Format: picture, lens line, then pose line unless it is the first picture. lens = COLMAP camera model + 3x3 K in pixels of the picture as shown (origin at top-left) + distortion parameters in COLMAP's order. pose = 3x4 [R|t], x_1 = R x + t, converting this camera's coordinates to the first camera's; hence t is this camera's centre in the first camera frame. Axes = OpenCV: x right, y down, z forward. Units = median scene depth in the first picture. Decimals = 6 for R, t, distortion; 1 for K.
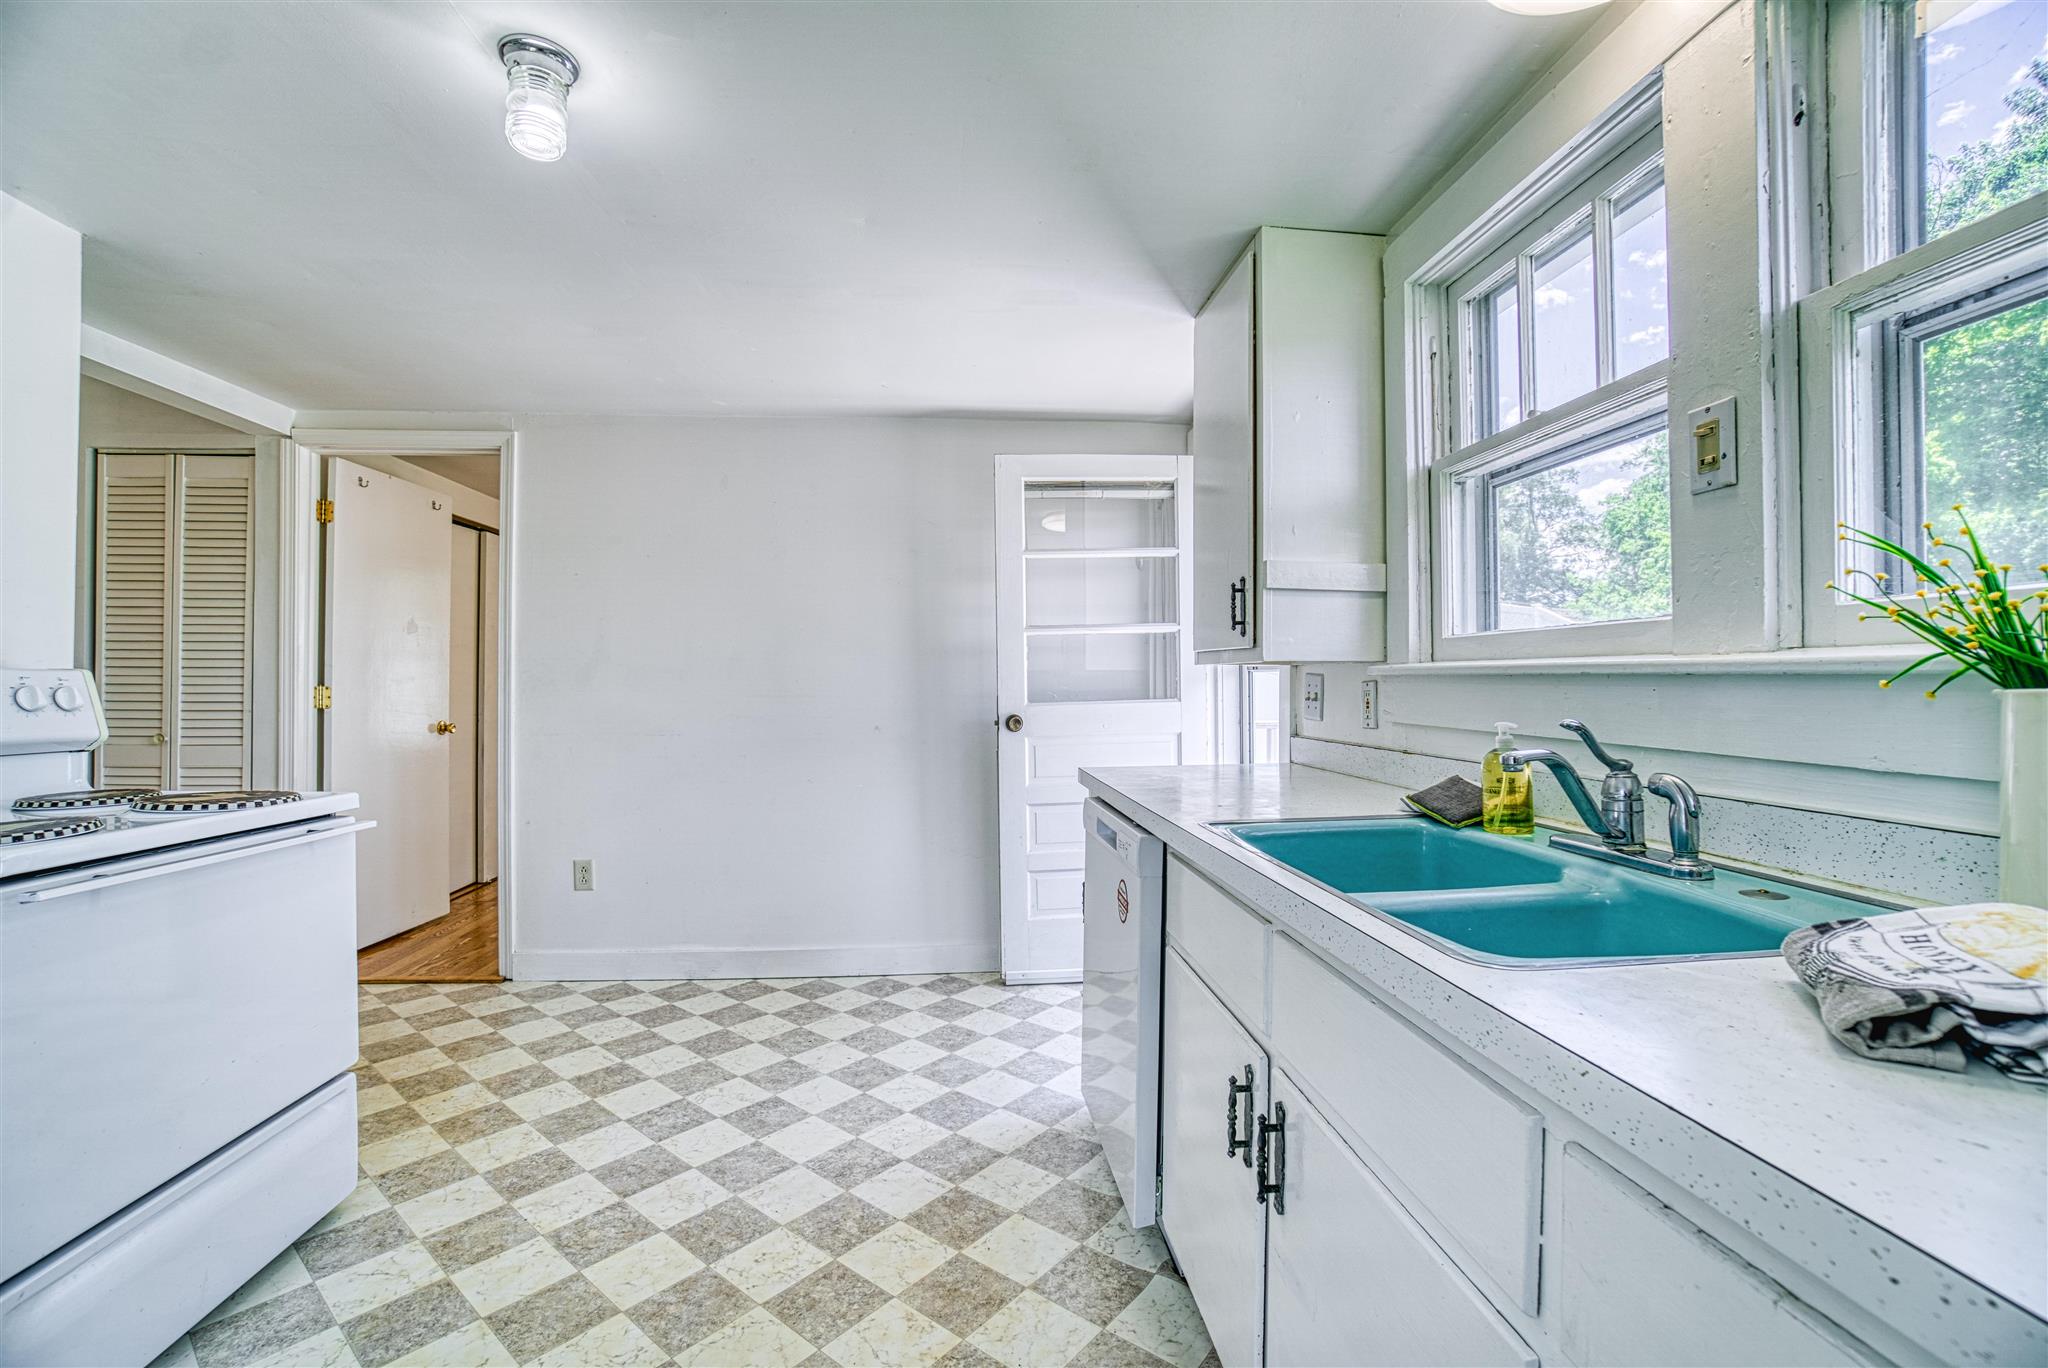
lens RADIAL K [[892.6, 0, 998.7], [0, 892.6, 676.5], [0, 0, 1]] dist [-0.011253, -0.000011]
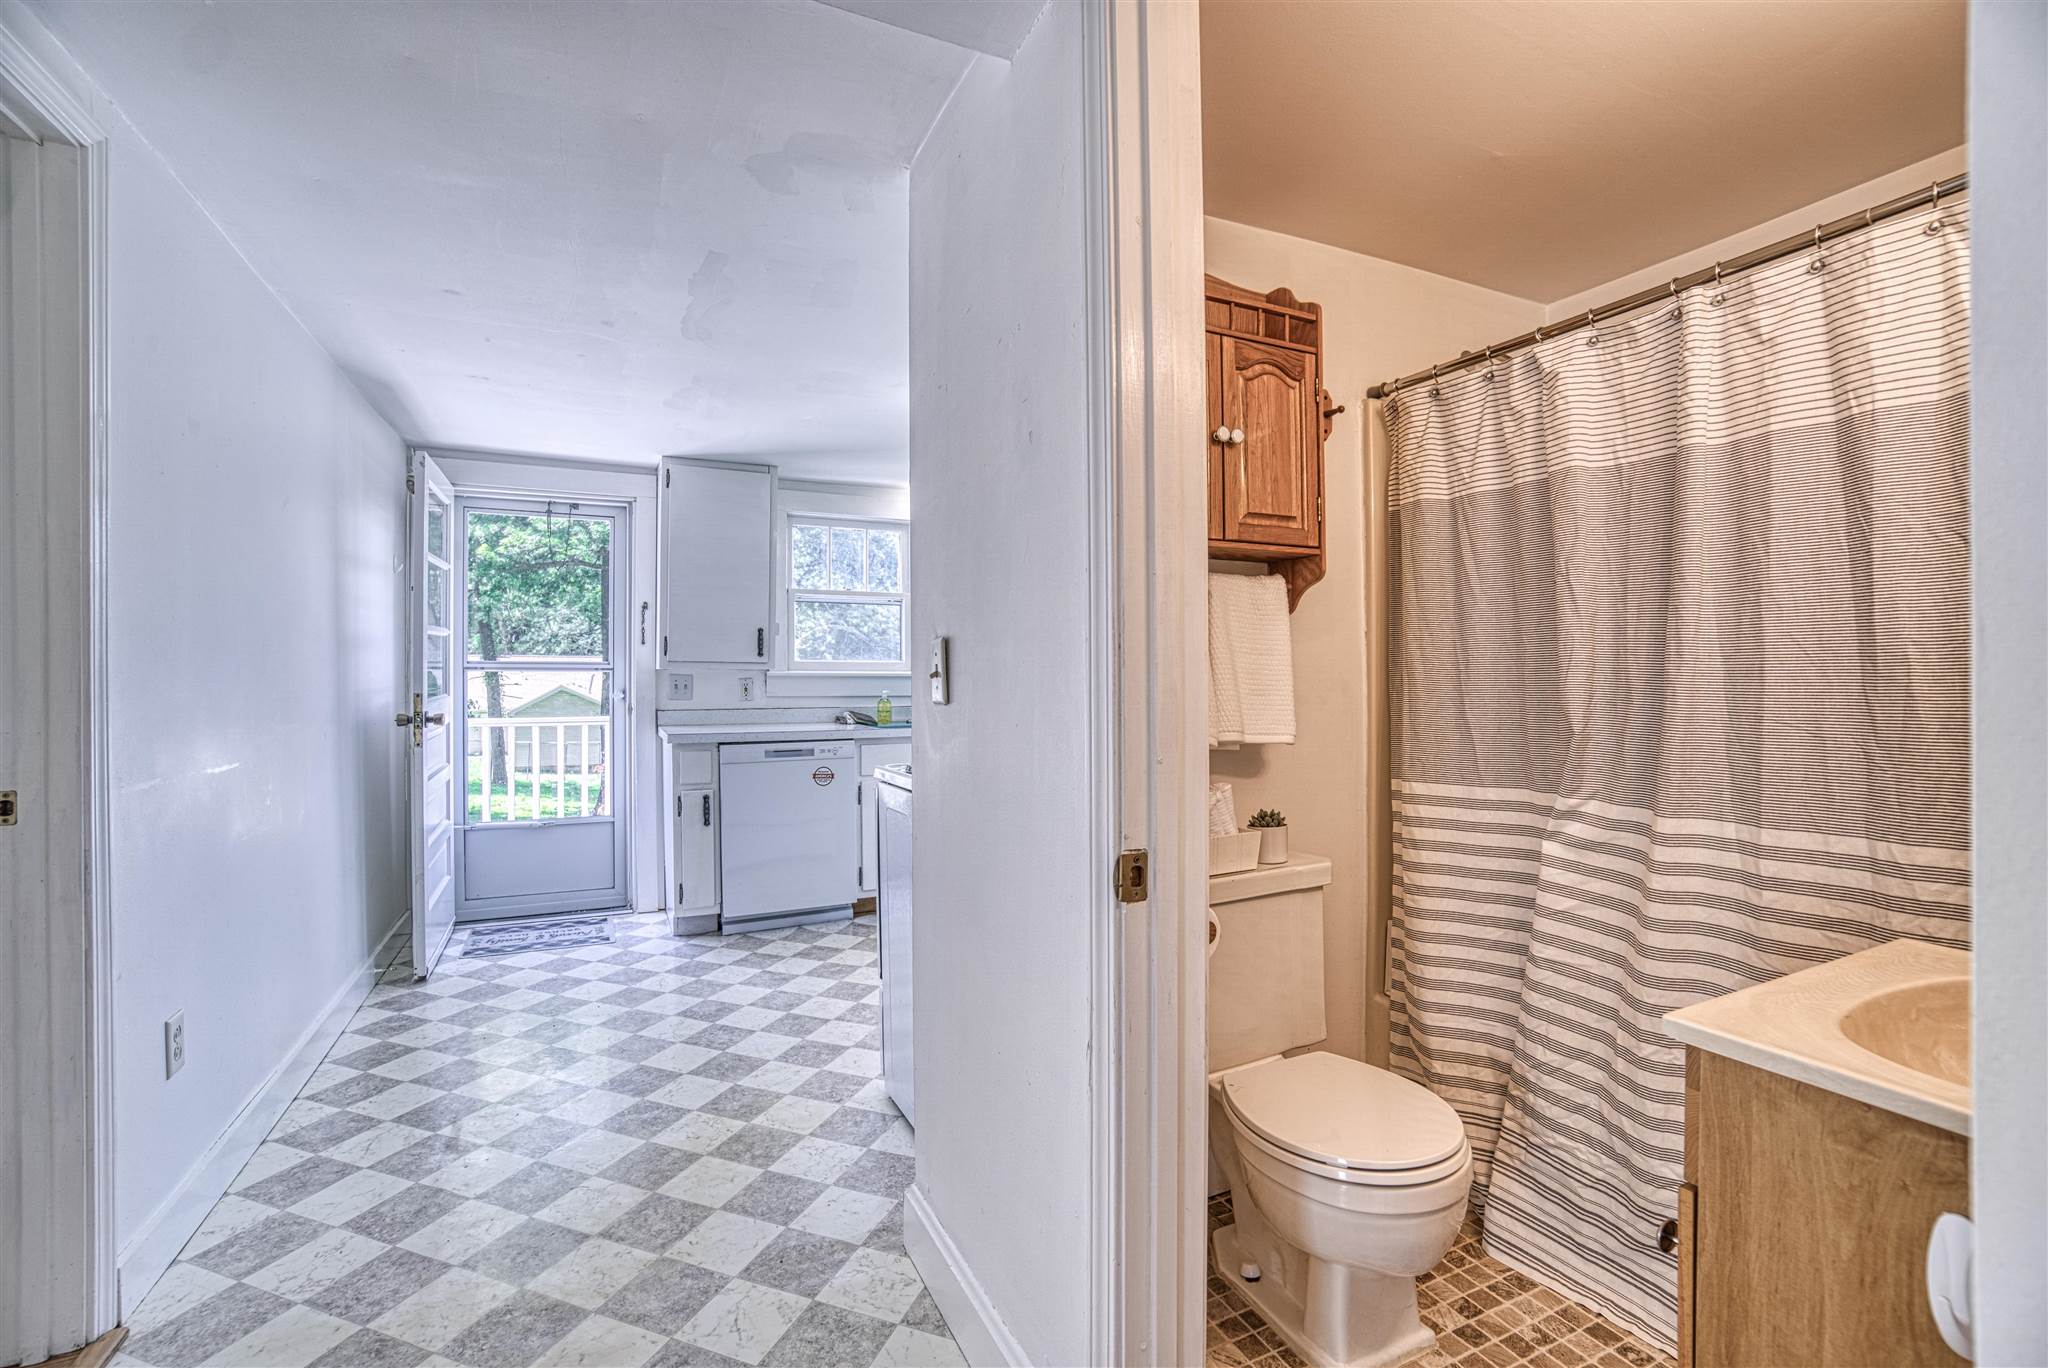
lens RADIAL K [[894.1, 0, 1018.1], [0, 894.1, 679.4], [0, 0, 1]] dist [-0.072741, 0.026752]
pose [[-0.363707, -0.000516, 0.931513, -2.129399], [-0.007785, 0.999967, -0.002486, 0.010528], [-0.931481, -0.008157, -0.363698, 1.377437]]
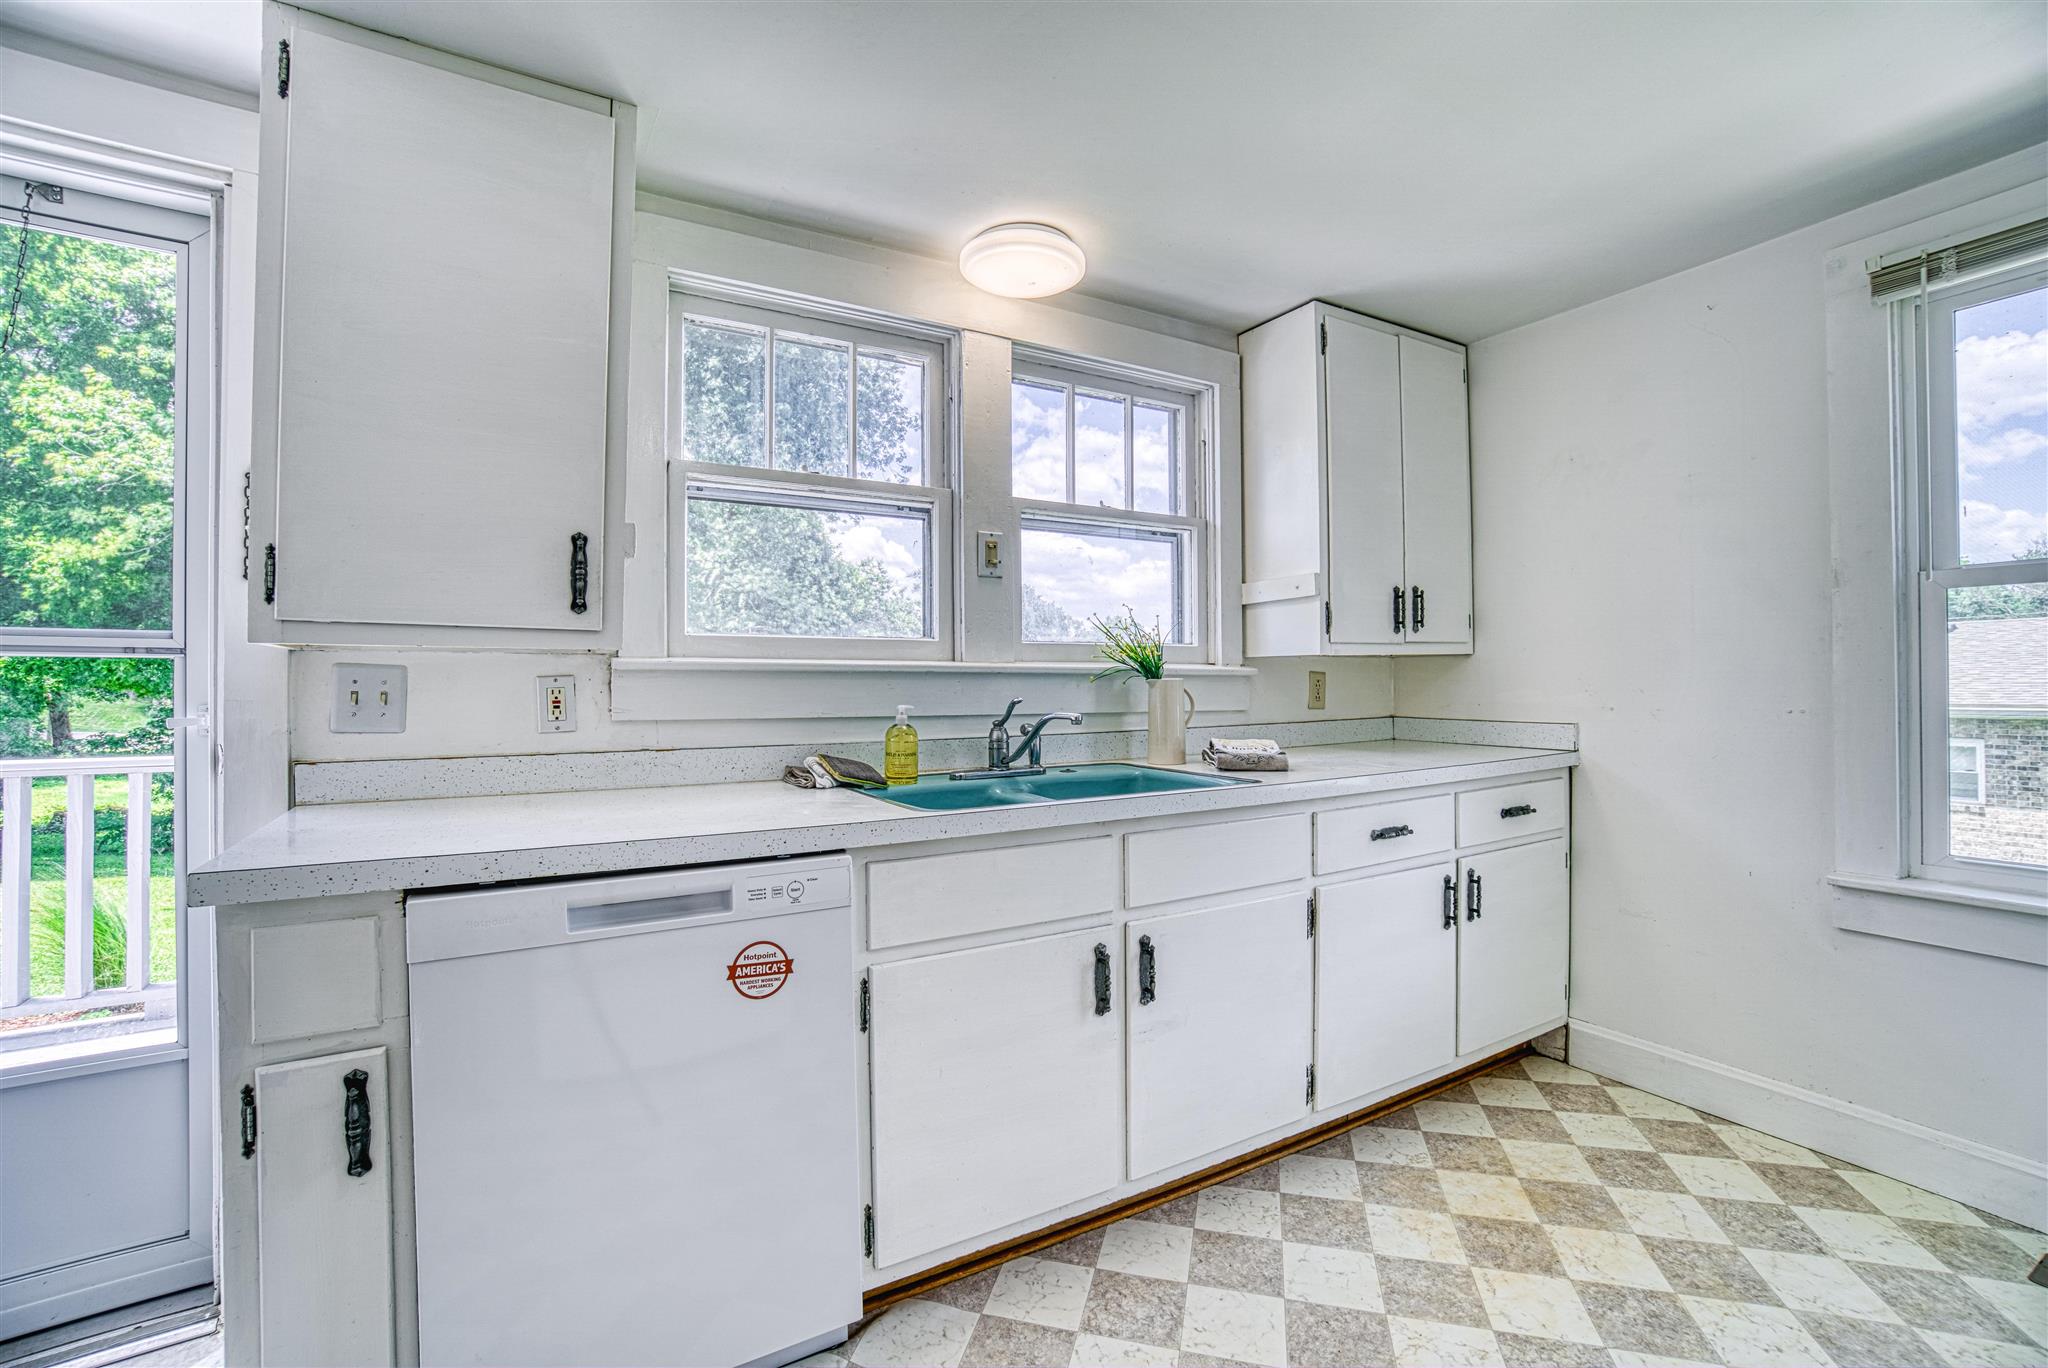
lens RADIAL K [[894.1, 0, 1018.1], [0, 894.1, 679.4], [0, 0, 1]] dist [-0.072741, 0.026752]
pose [[-0.436278, 0.005506, 0.899795, -0.612588], [-0.005036, 0.999951, -0.008560, 0.017514], [-0.899798, -0.008266, -0.436228, 1.145472]]
